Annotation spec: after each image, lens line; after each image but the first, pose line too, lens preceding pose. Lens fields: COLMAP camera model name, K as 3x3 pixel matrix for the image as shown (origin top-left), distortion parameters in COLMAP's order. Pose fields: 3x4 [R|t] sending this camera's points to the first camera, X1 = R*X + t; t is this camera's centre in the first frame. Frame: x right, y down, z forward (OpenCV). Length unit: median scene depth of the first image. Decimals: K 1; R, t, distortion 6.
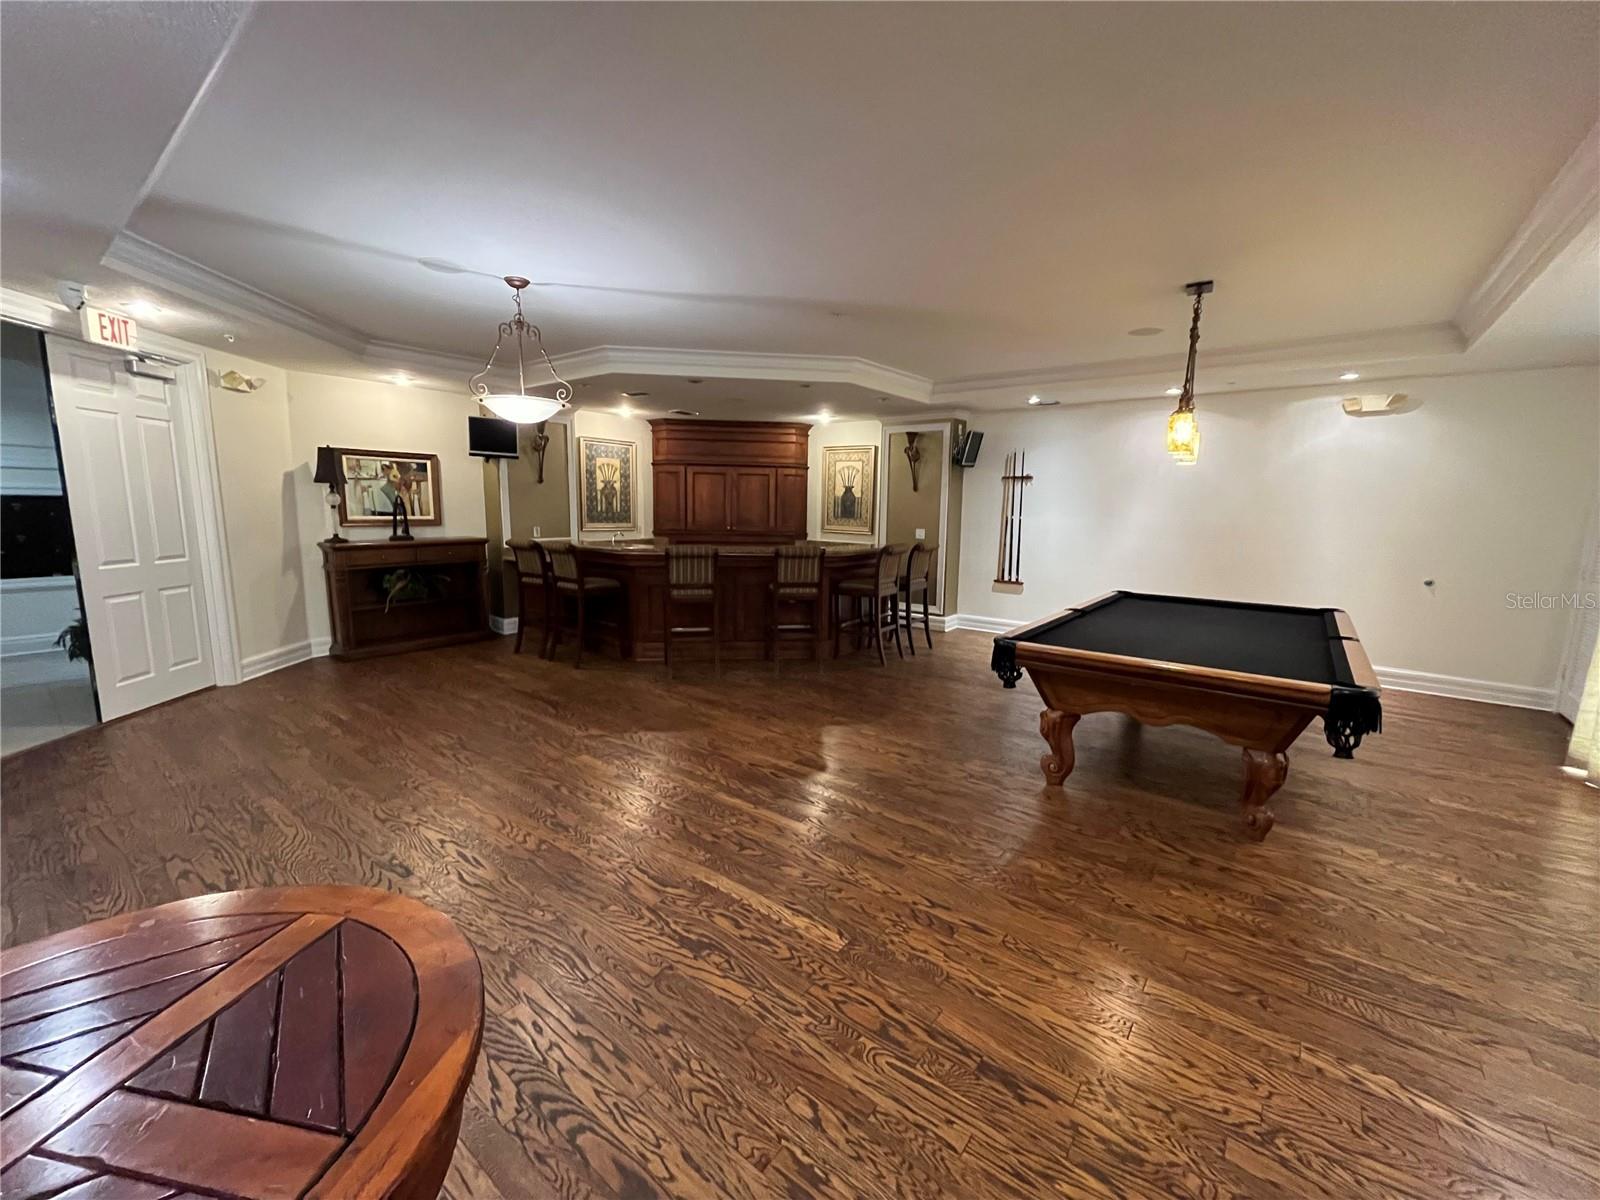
lens RADIAL K [[648.8, 0, 800.0], [0, 648.8, 600.0], [0, 0, 1]] dist [-0.001268, -0.000432]
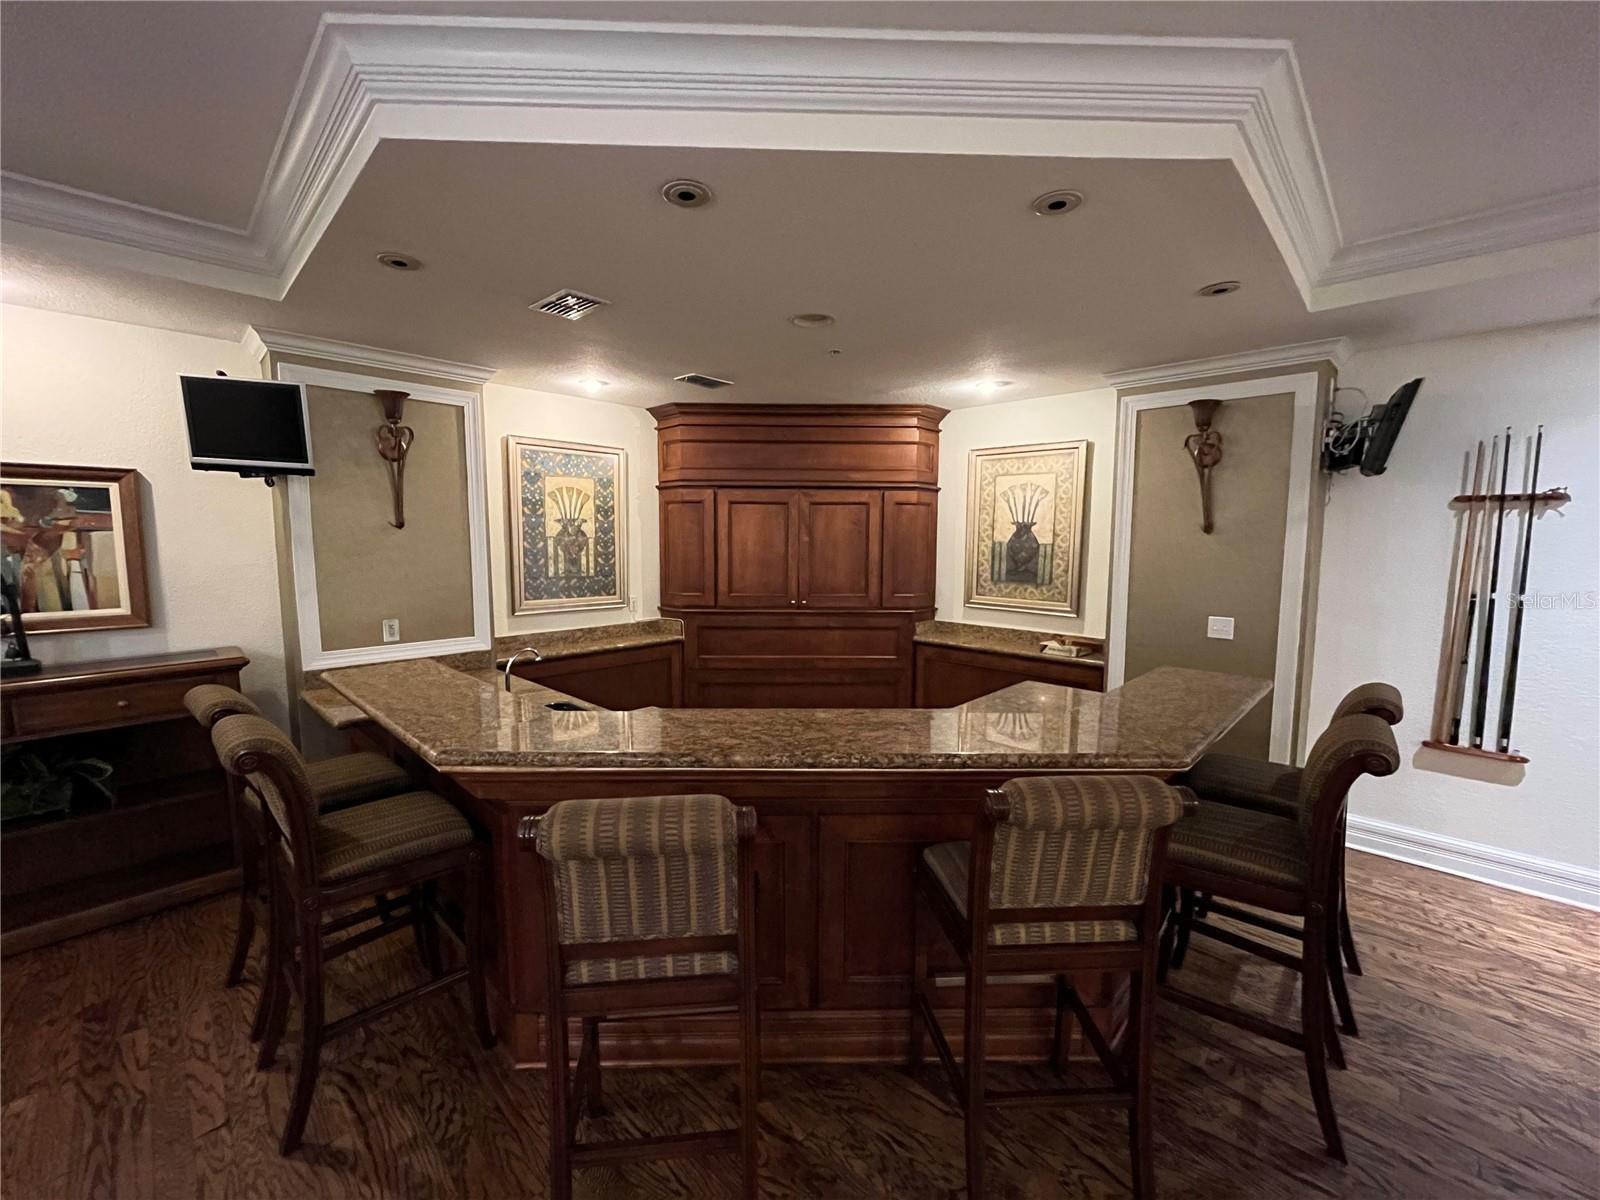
lens RADIAL K [[648.8, 0, 800.0], [0, 648.8, 600.0], [0, 0, 1]] dist [-0.001268, -0.000432]
pose [[0.995276, -0.002875, -0.097045, -0.054124], [-0.001592, 0.998944, -0.045920, -0.090763], [0.097074, 0.045857, 0.994220, 0.477972]]
